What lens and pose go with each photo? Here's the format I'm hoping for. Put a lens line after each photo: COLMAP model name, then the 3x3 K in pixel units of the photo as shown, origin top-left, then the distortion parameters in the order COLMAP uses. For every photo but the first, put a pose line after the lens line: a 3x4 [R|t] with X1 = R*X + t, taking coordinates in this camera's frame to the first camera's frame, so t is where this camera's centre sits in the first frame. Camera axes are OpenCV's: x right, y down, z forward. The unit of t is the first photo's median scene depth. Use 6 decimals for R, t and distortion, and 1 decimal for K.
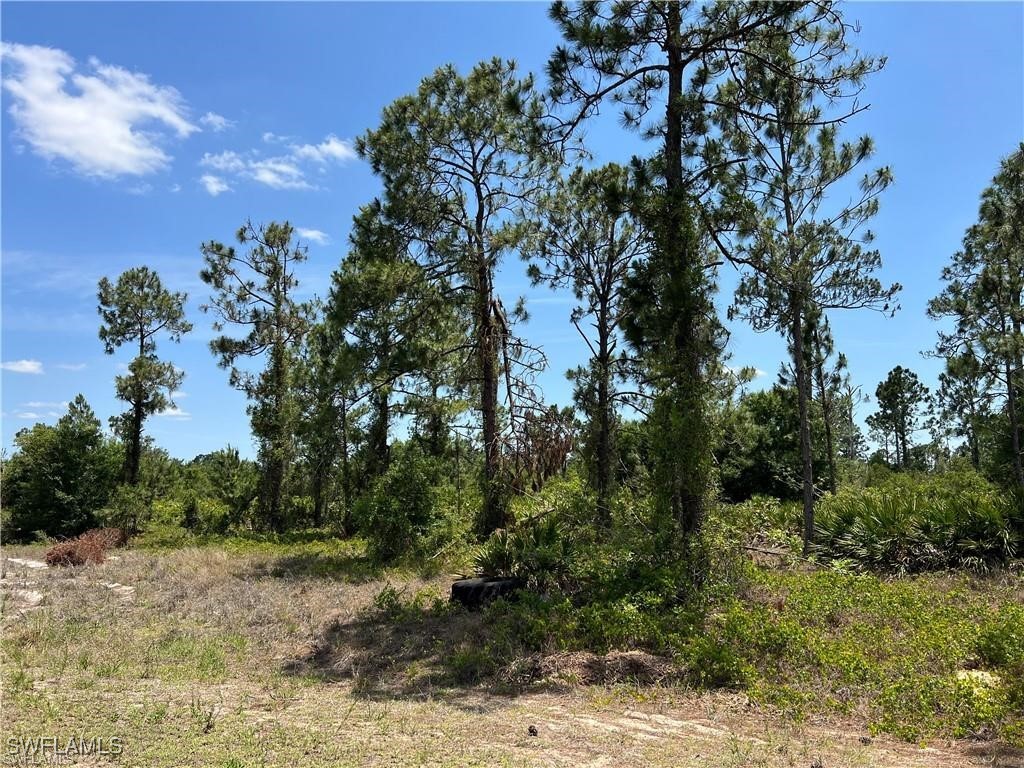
lens RADIAL K [[779.5, 0, 508.2], [0, 779.5, 392.5], [0, 0, 1]] dist [0.066931, 0.000076]
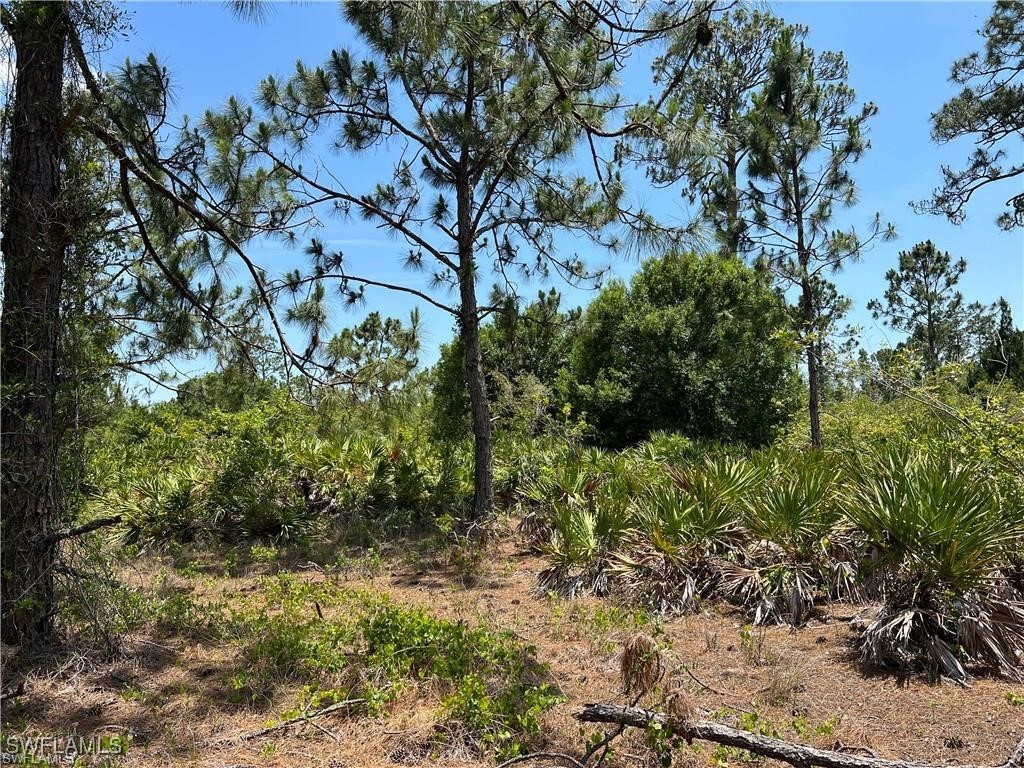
lens RADIAL K [[779.5, 0, 514.8], [0, 779.5, 381.7], [0, 0, 1]] dist [0.066931, 0.000076]
pose [[0.989553, -0.001352, 0.144162, 0.122904], [-0.006853, 0.998384, 0.056405, 0.055577], [-0.144005, -0.056804, 0.987945, 0.422892]]
